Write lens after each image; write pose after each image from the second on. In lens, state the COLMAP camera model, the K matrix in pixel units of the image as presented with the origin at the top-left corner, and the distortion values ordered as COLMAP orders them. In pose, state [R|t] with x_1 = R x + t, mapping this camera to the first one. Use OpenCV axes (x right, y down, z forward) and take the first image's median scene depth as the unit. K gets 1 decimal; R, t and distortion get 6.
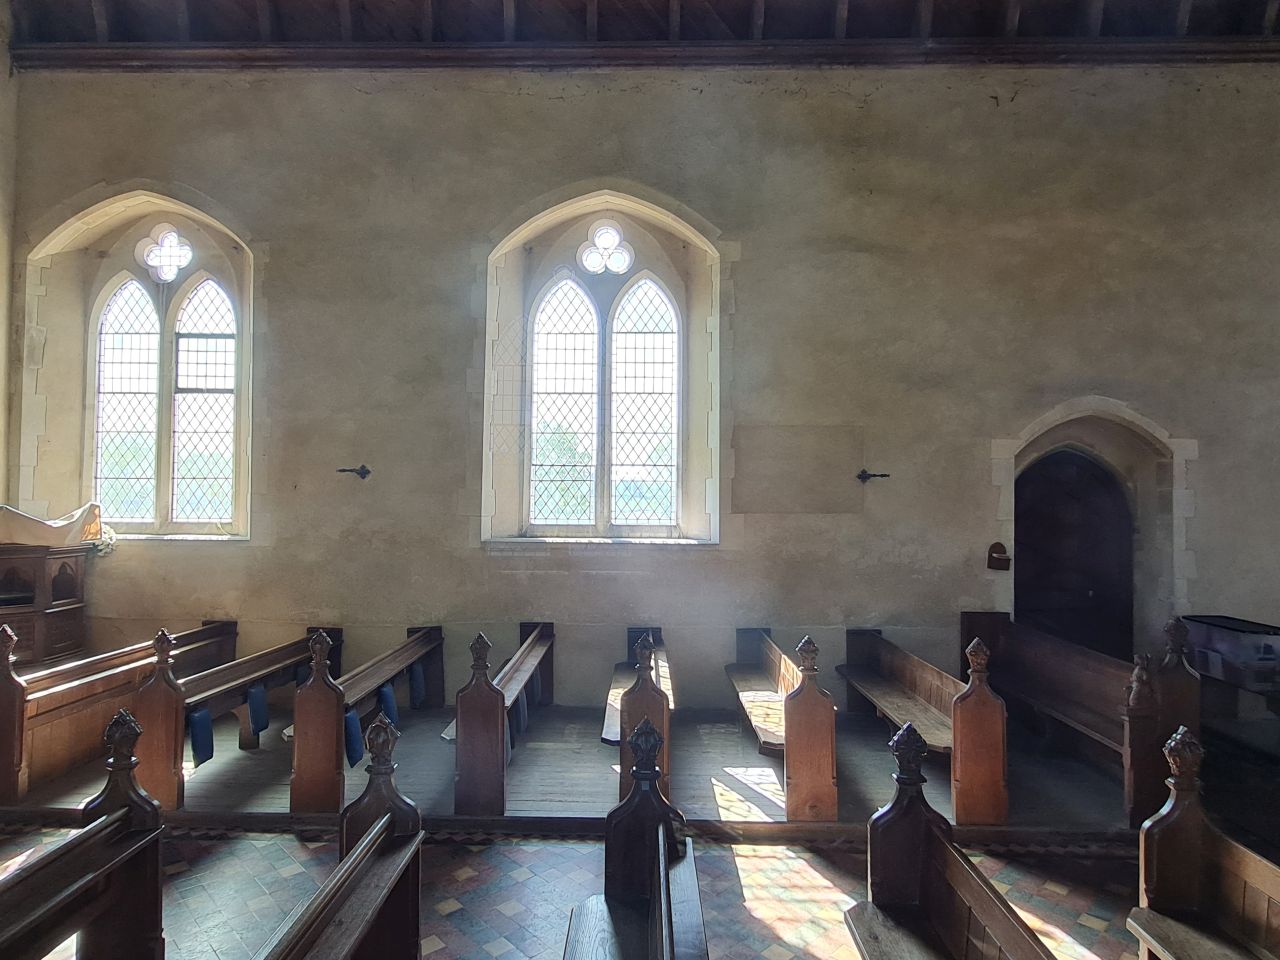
lens RADIAL K [[520.1, 0, 640.1], [0, 520.1, 452.2], [0, 0, 1]] dist [-0.000908, -0.000156]
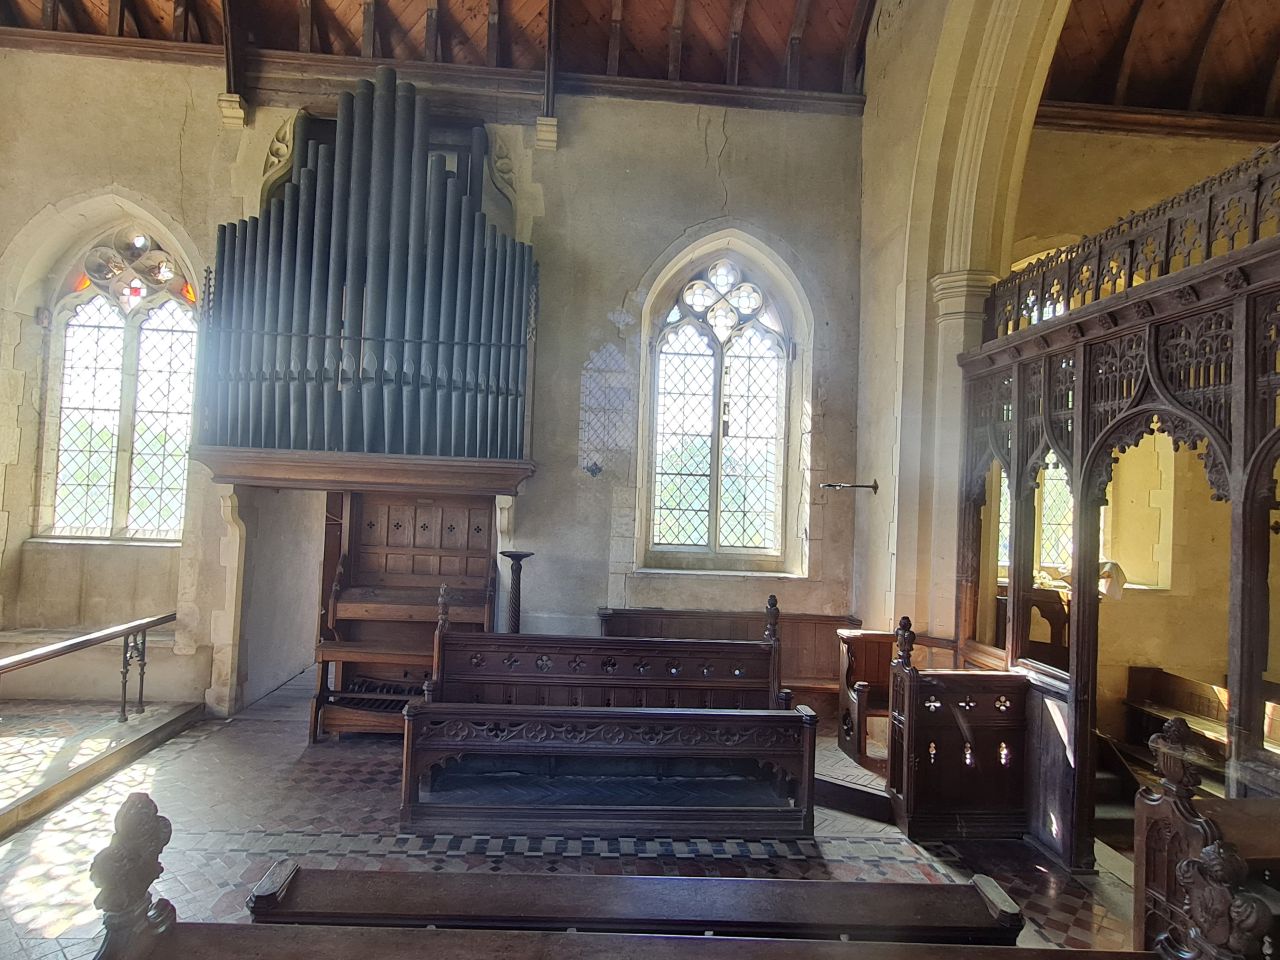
lens RADIAL K [[513.6, 0, 640.0], [0, 513.6, 480.0], [0, 0, 1]] dist [0.009539, -0.000056]
pose [[0.997103, 0.036695, 0.066627, -1.001665], [-0.036432, 0.999323, -0.005157, -0.002599], [-0.066771, 0.002715, 0.997765, 0.017488]]
